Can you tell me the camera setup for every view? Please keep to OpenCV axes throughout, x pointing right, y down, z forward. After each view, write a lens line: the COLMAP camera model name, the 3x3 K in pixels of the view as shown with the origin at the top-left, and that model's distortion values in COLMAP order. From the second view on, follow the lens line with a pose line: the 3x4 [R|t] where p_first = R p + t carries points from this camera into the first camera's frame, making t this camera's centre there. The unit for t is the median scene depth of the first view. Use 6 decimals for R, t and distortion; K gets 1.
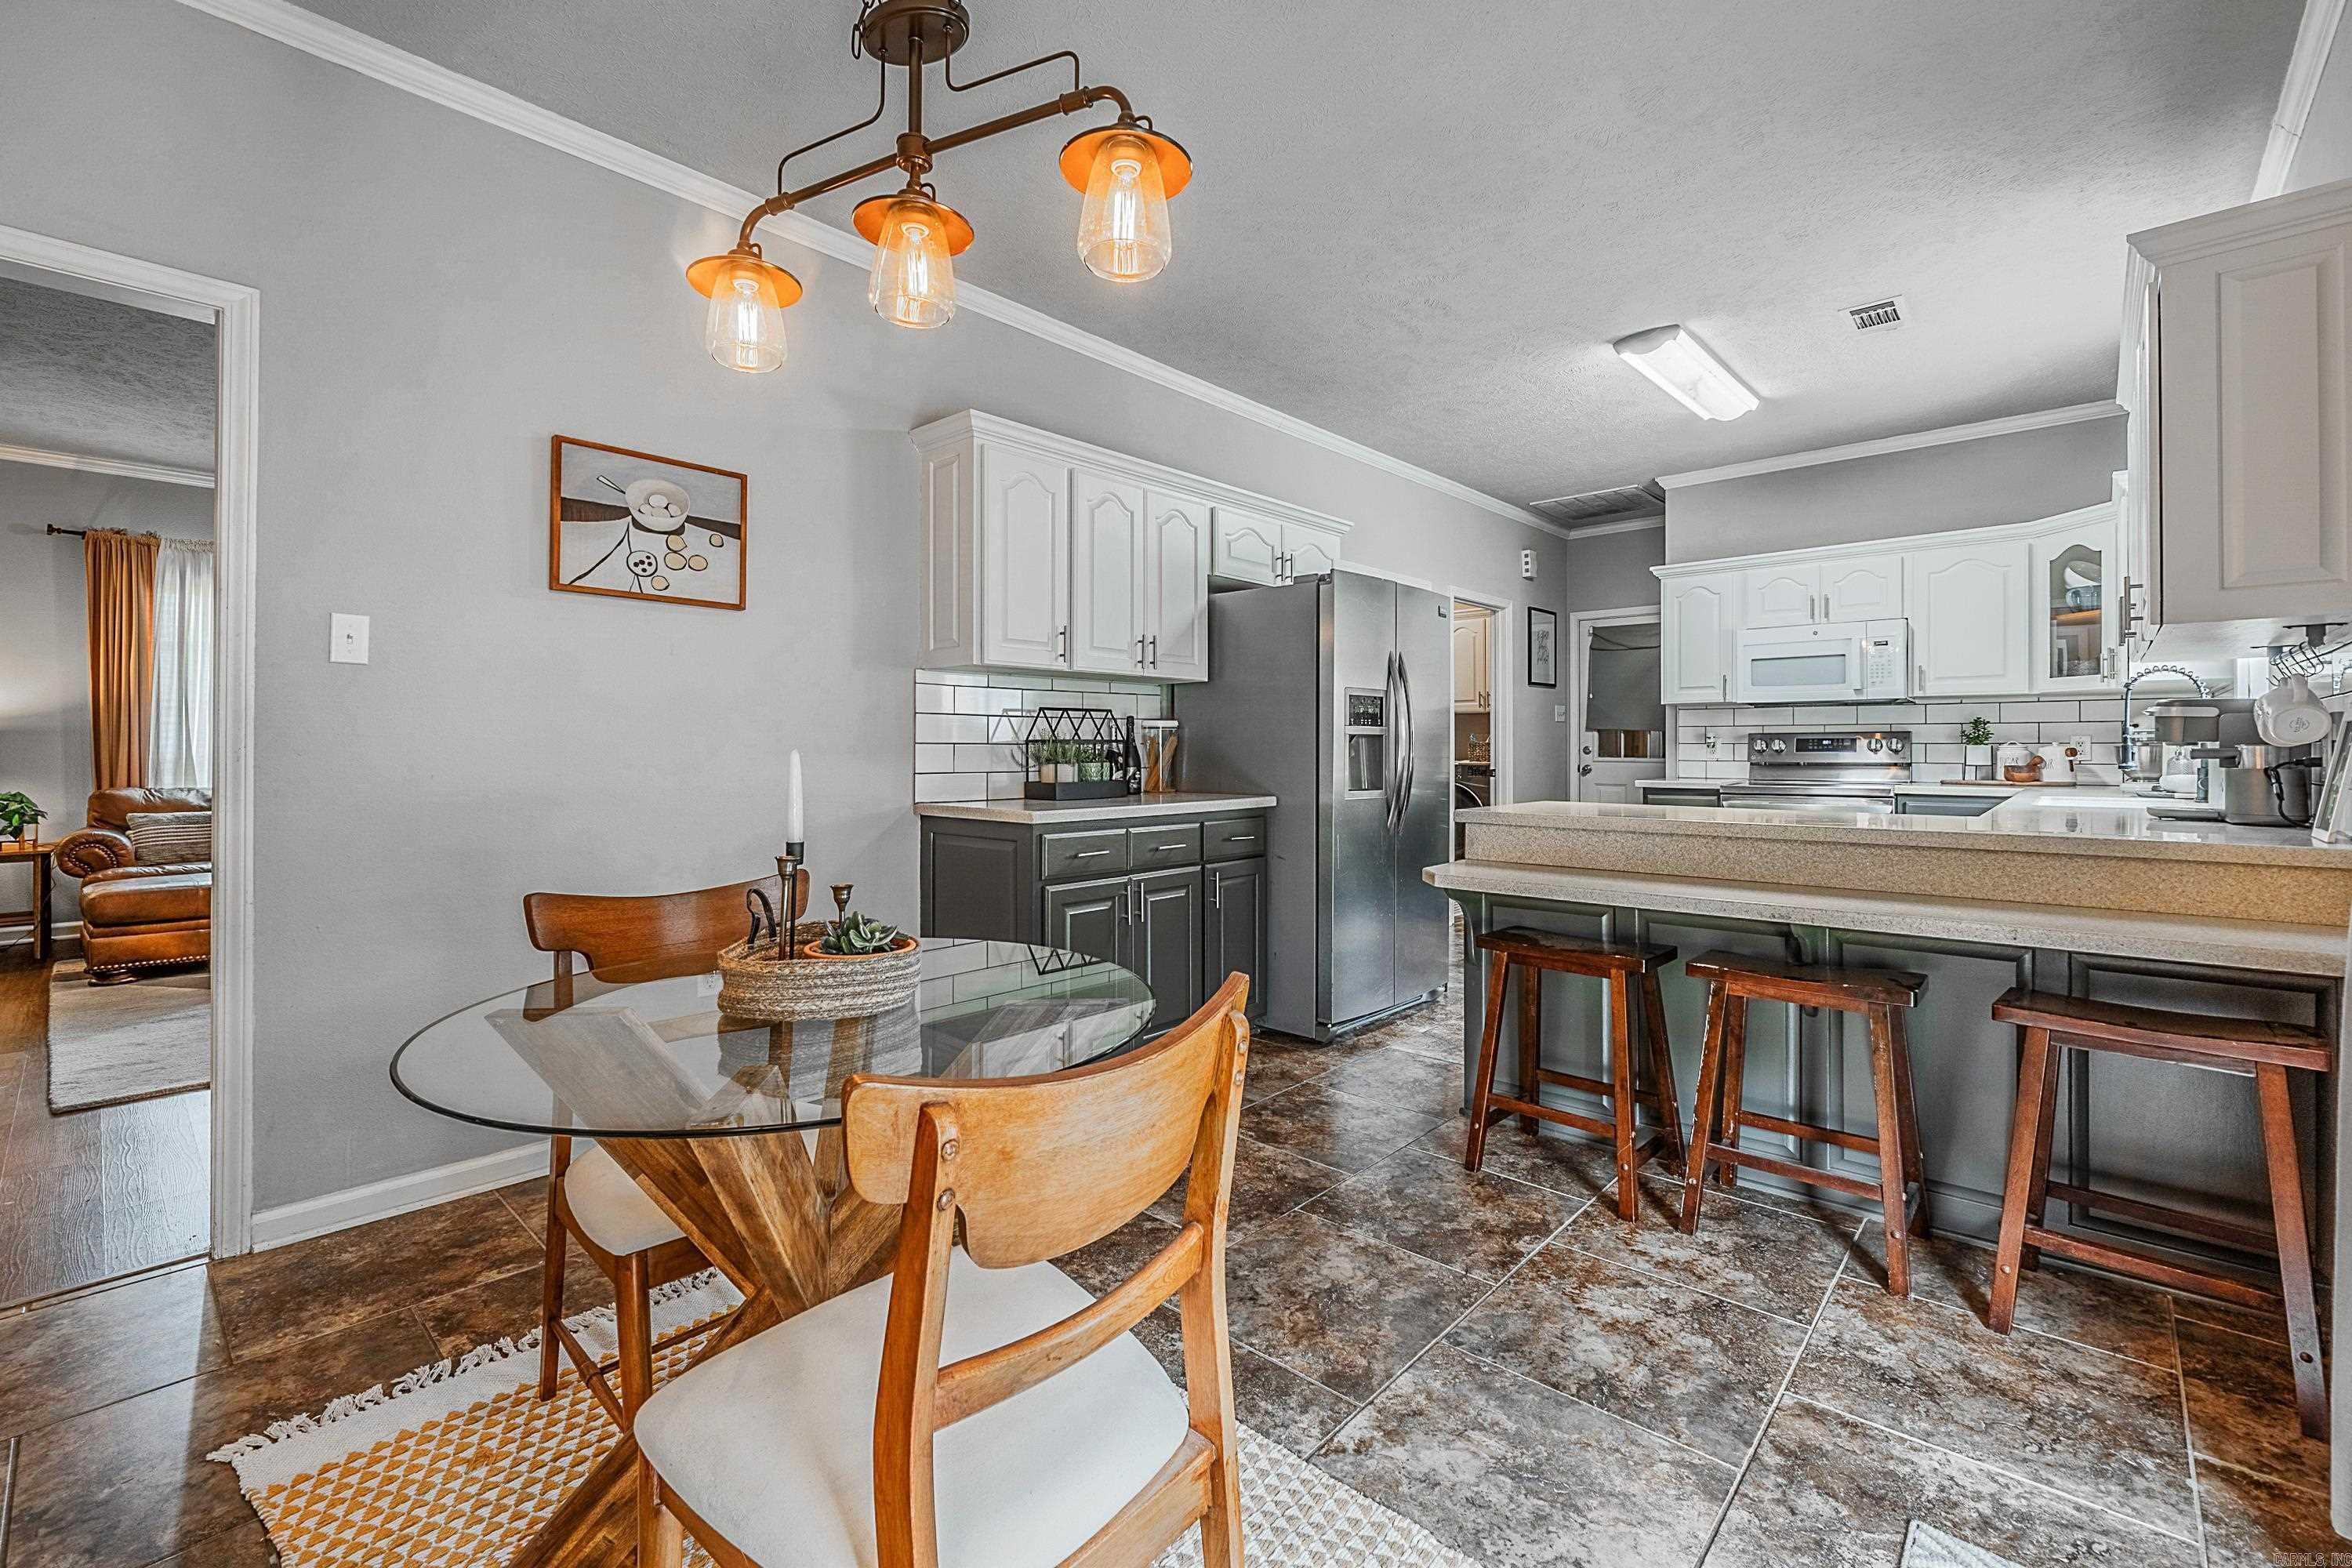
lens RADIAL K [[997.3, 0, 1196.8], [0, 997.3, 742.5], [0, 0, 1]] dist [-0.005246, -0.000325]
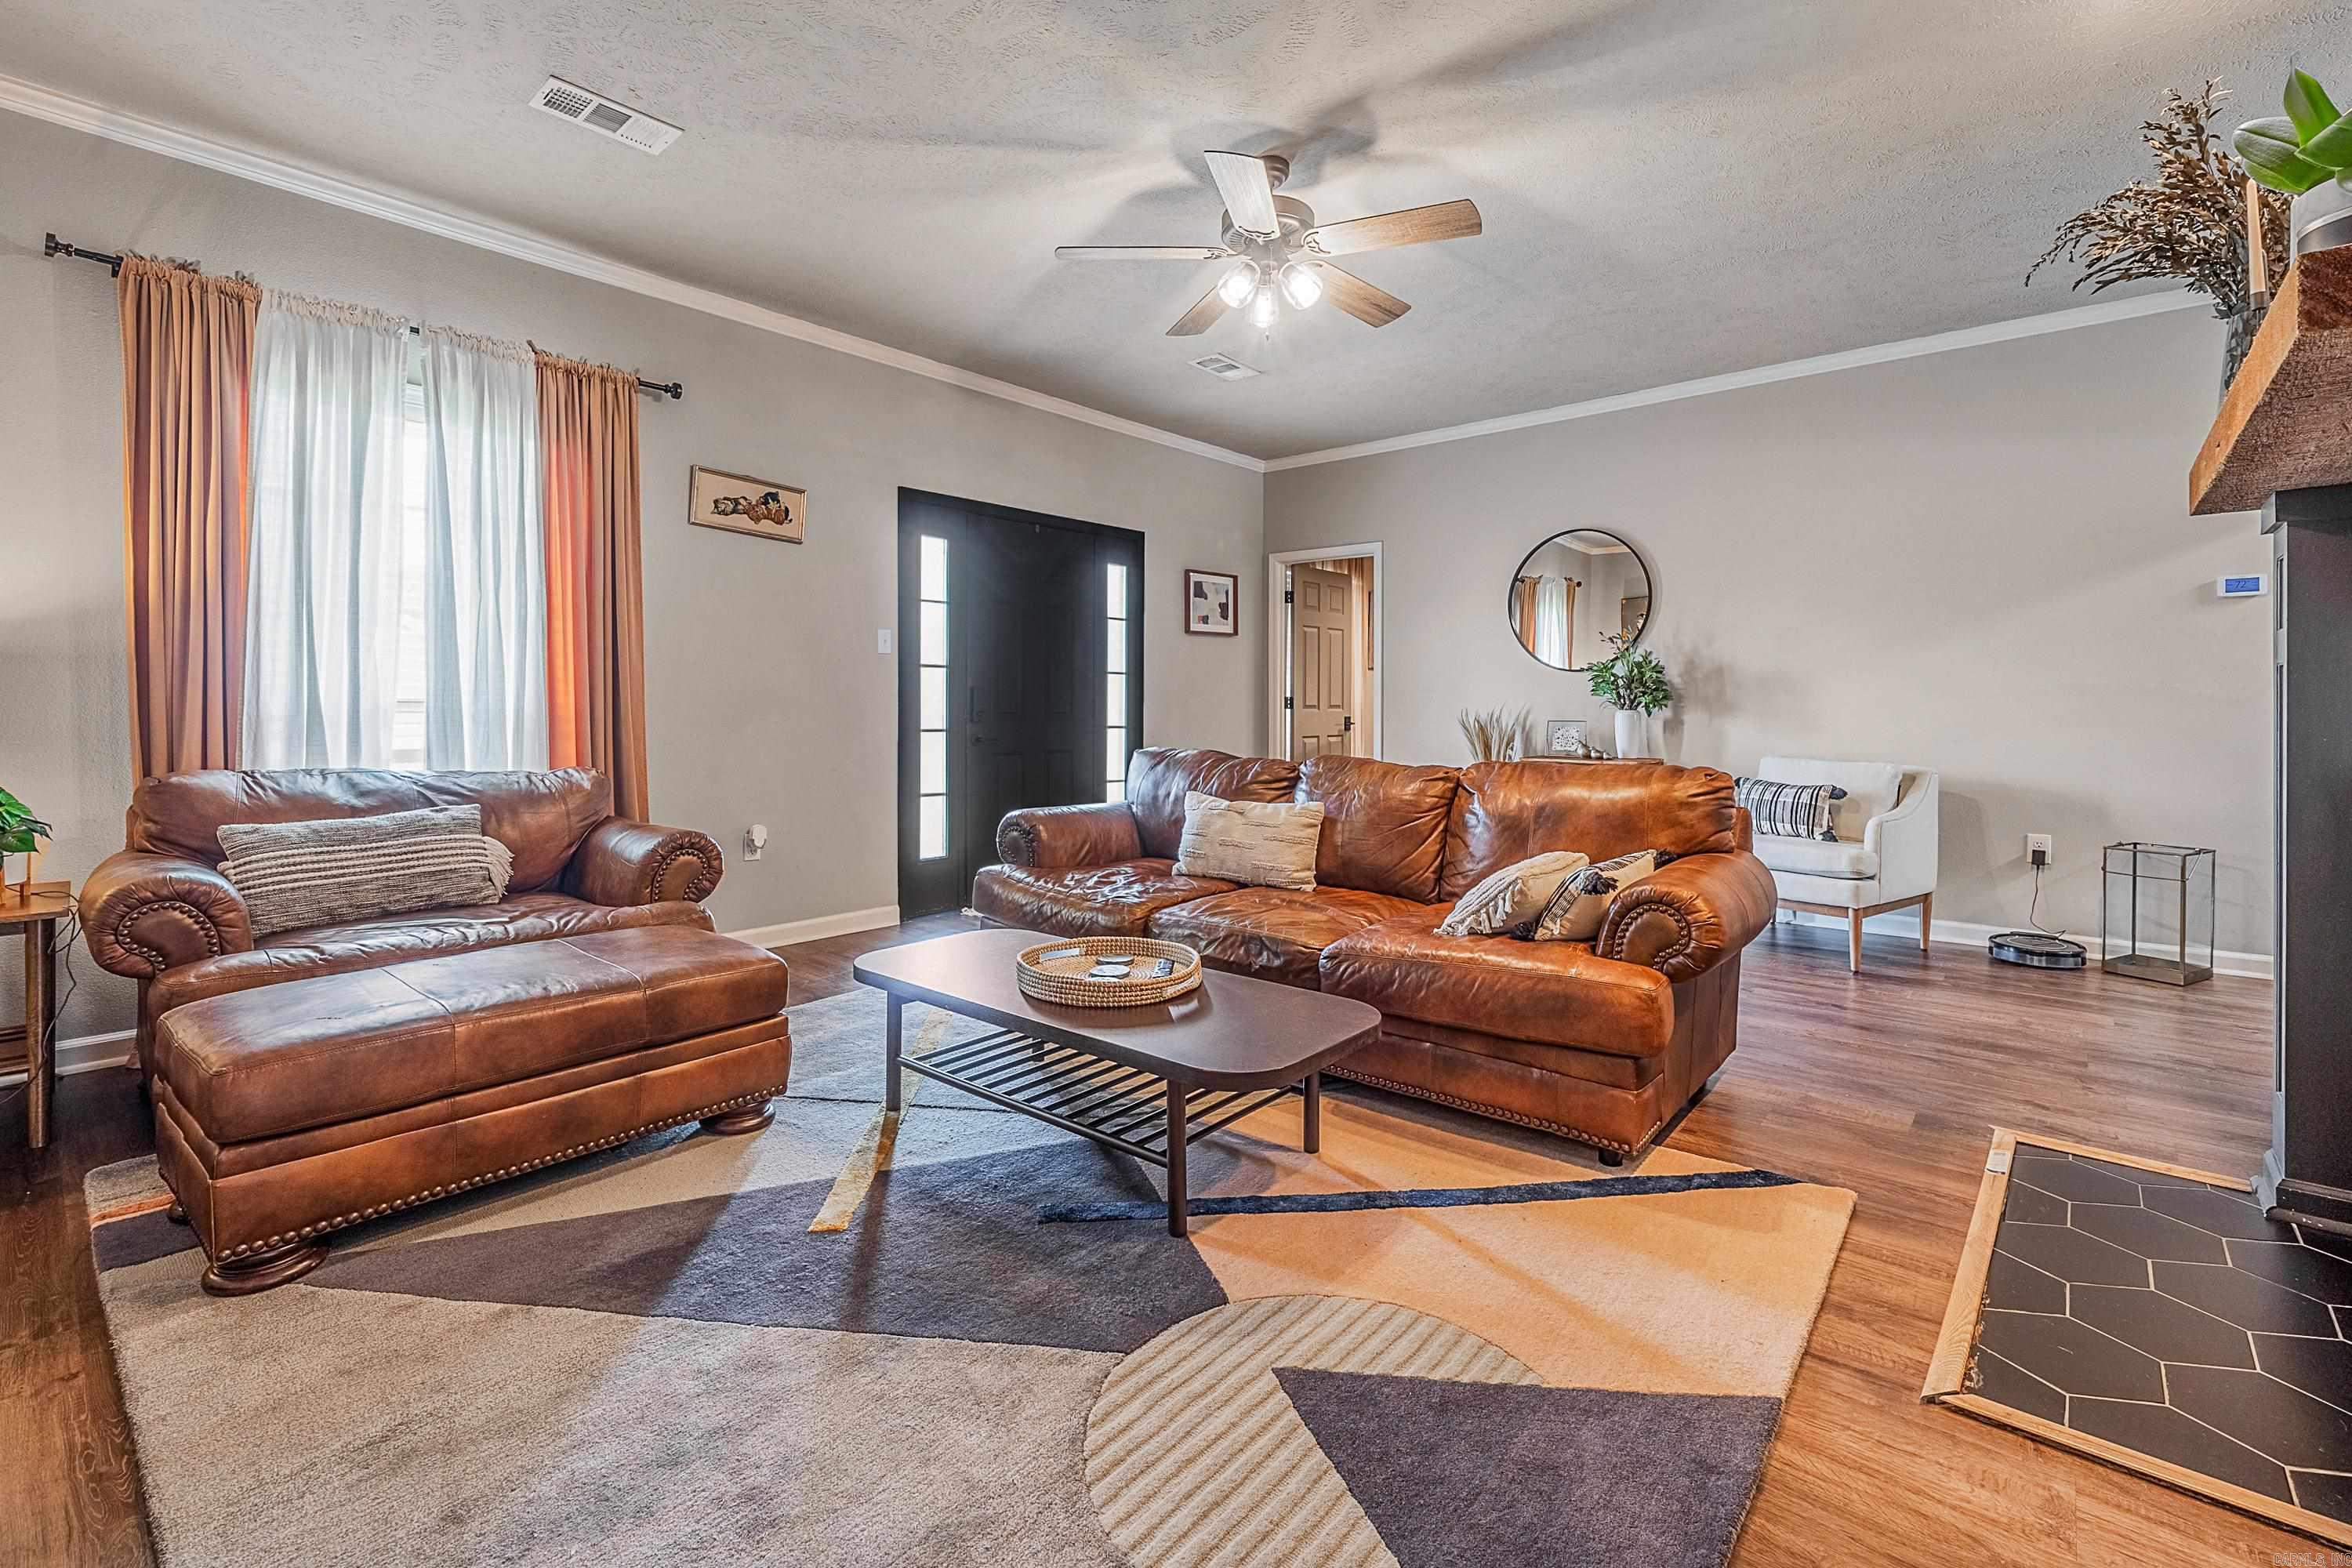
lens RADIAL K [[997.3, 0, 1184.3], [0, 997.3, 710.3], [0, 0, 1]] dist [-0.005246, -0.000325]
pose [[0.999512, 0.003424, 0.031057, -0.610193], [-0.003539, 0.999987, 0.003648, 0.011715], [-0.031045, -0.003756, 0.999511, 0.490592]]
